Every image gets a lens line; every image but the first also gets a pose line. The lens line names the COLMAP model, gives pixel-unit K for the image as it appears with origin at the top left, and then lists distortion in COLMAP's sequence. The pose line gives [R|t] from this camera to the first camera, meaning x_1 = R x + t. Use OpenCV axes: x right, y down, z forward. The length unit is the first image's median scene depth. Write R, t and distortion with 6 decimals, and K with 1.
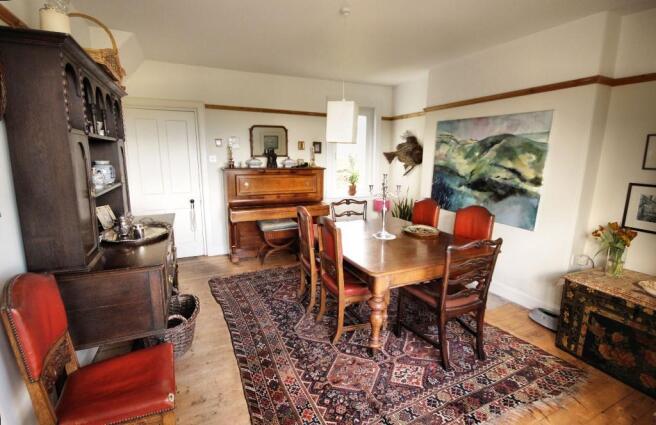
lens RADIAL K [[313.8, 0, 326.1], [0, 313.8, 212.6], [0, 0, 1]] dist [-0.012396, -0.002207]
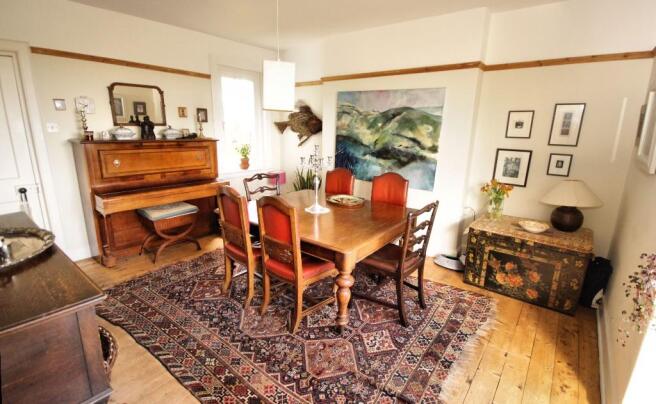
lens RADIAL K [[313.5, 0, 329.2], [0, 313.5, 201.0], [0, 0, 1]] dist [-0.006522, -0.003393]
pose [[0.880093, -0.100998, 0.463935, -0.237236], [0.074217, 0.994366, 0.075681, -0.023723], [-0.468965, -0.032174, 0.882631, 0.136694]]
